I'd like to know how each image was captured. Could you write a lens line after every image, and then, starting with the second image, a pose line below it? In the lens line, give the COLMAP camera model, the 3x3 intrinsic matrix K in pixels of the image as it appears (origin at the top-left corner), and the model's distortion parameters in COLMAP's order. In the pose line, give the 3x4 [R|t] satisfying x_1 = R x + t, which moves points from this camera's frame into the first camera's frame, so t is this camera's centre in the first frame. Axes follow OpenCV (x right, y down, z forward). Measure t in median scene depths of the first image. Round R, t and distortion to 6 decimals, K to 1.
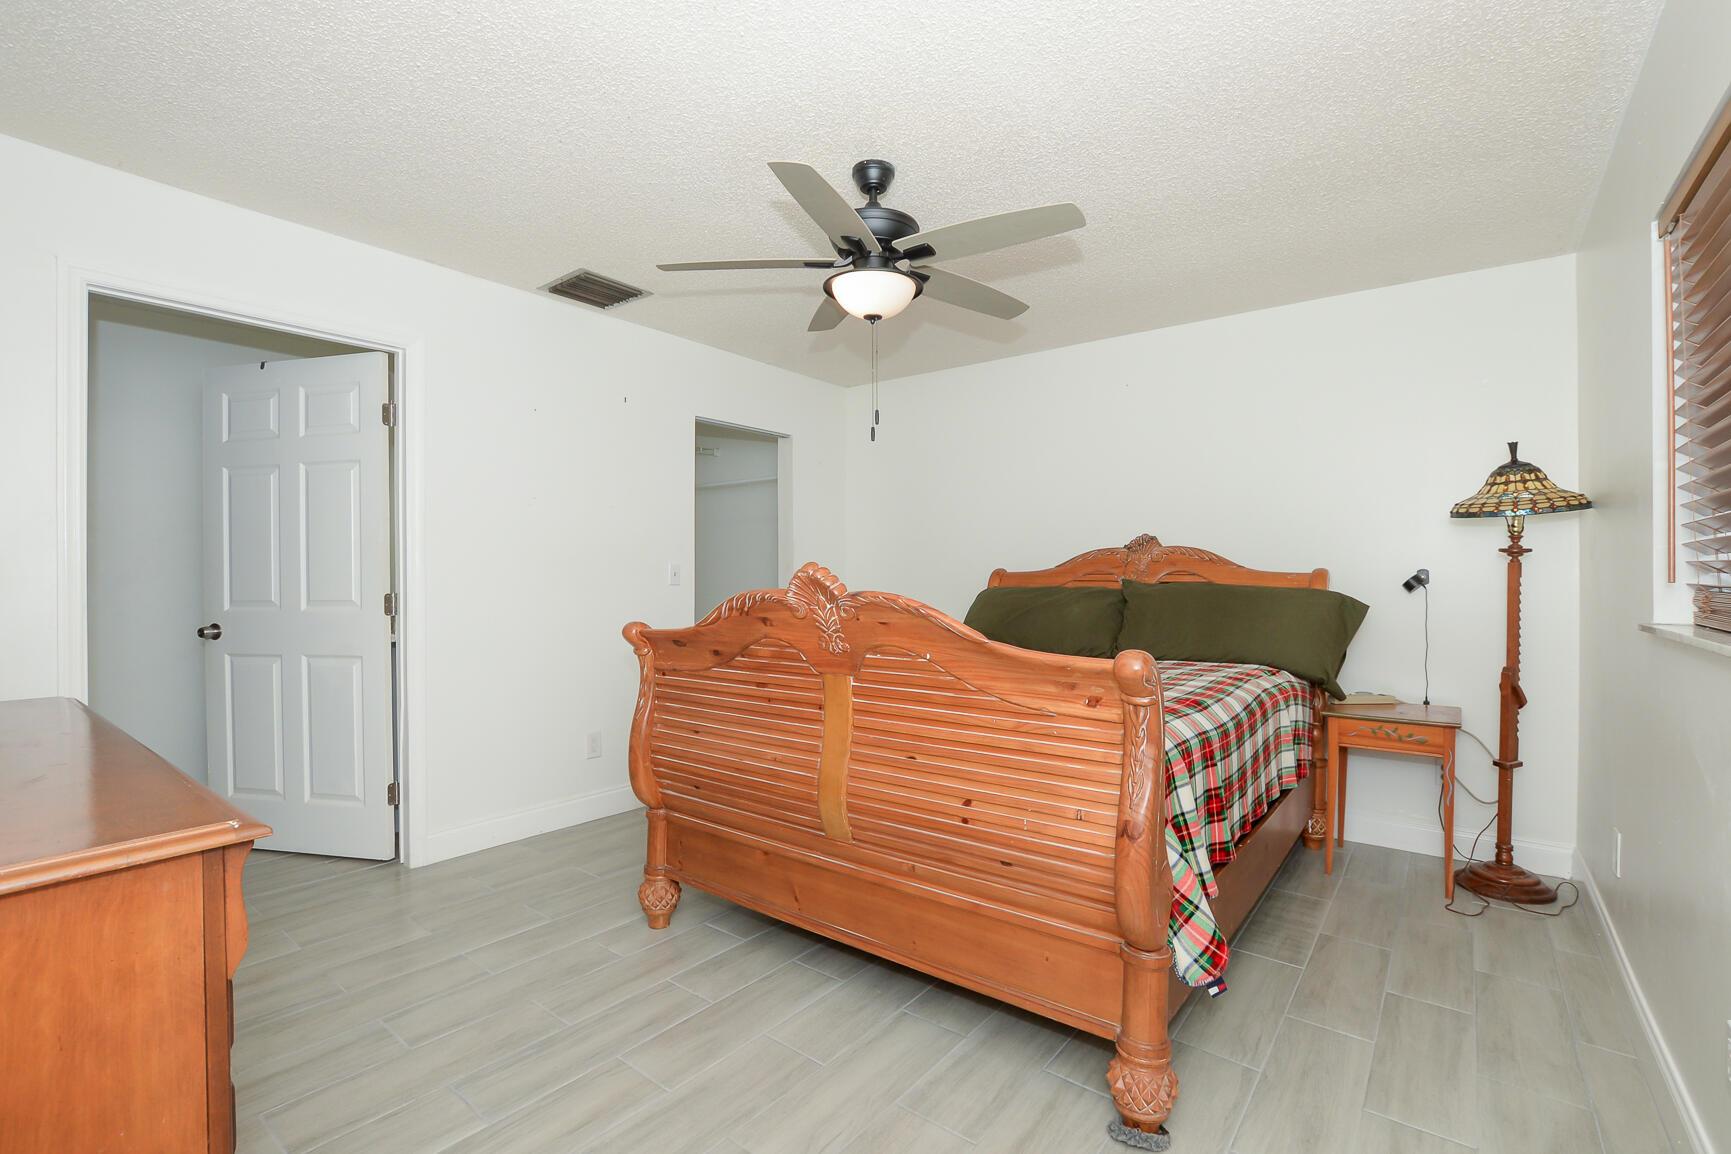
lens RADIAL K [[784.0, 0, 873.0], [0, 784.0, 571.6], [0, 0, 1]] dist [-0.023920, 0.000664]
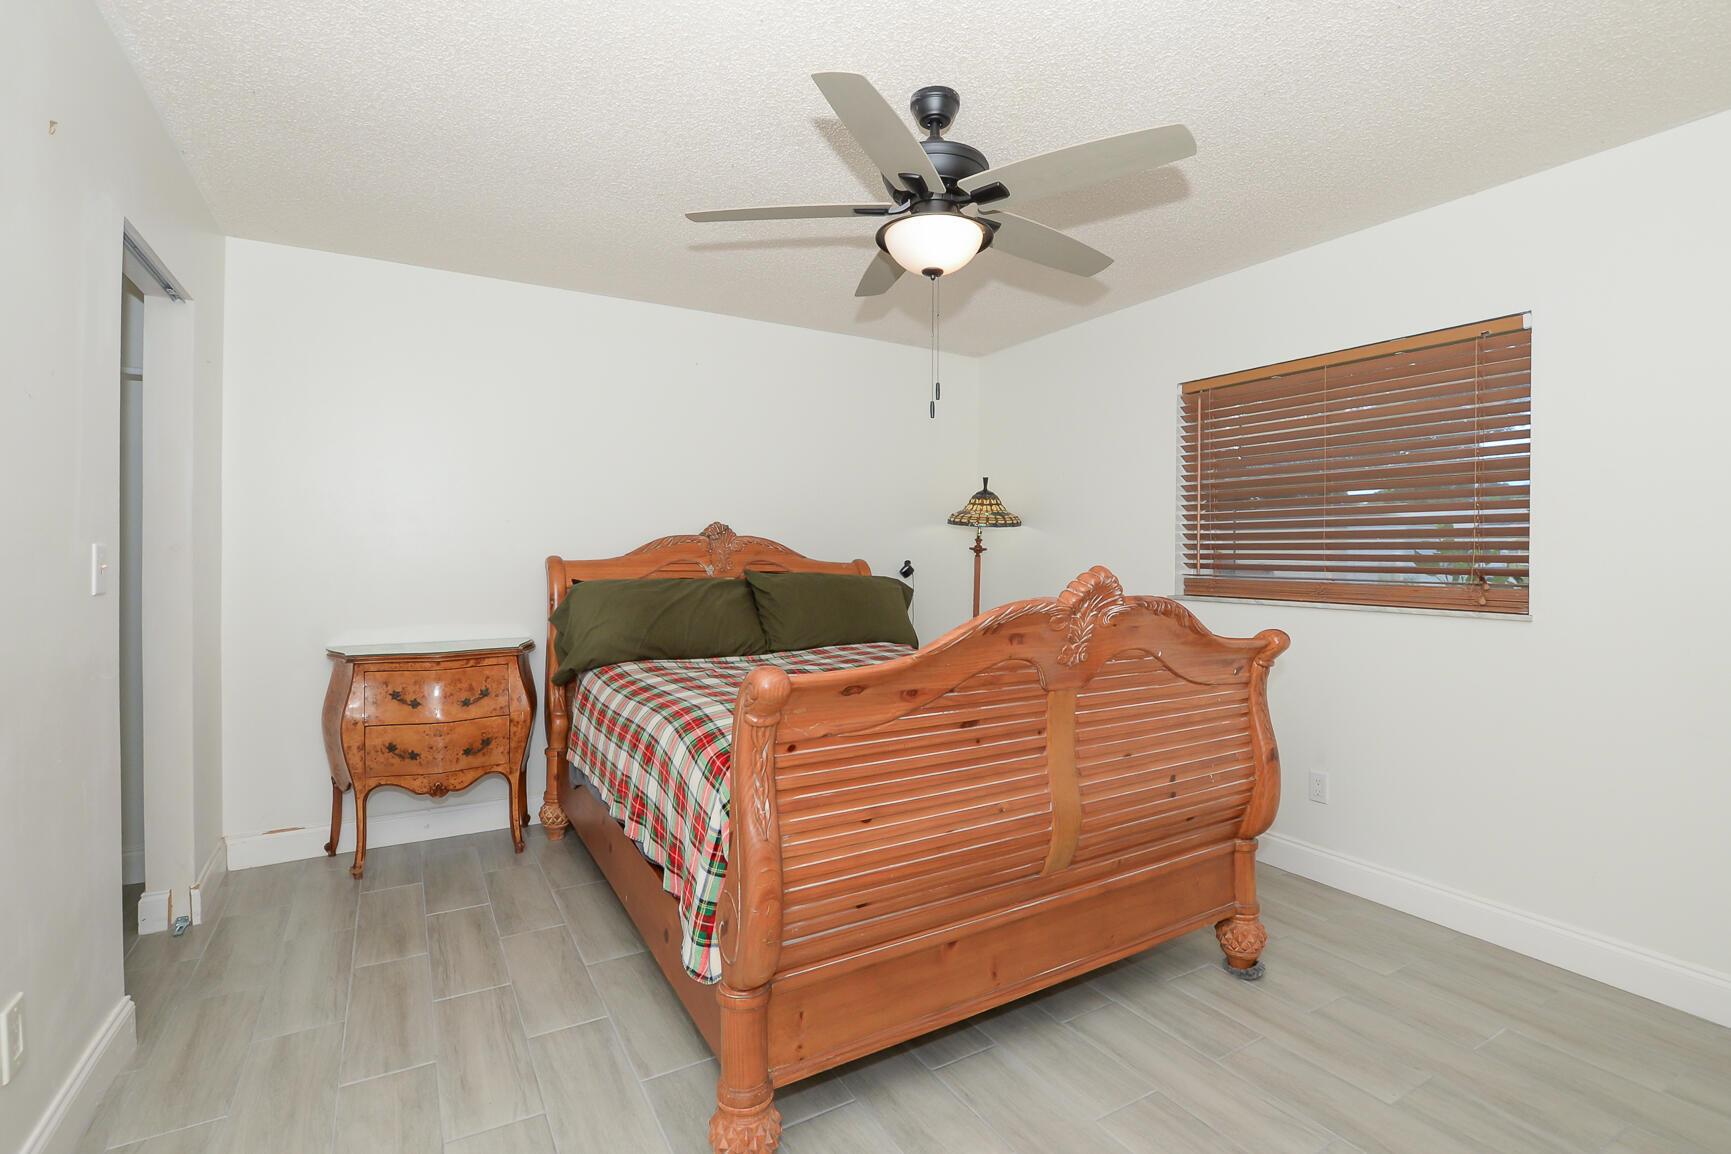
lens RADIAL K [[784.0, 0, 873.0], [0, 784.0, 571.6], [0, 0, 1]] dist [-0.023920, 0.000664]
pose [[0.368321, -0.016073, 0.929560, -0.704121], [-0.009996, 0.999724, 0.021247, -0.014040], [-0.929645, -0.017118, 0.368059, 0.649691]]
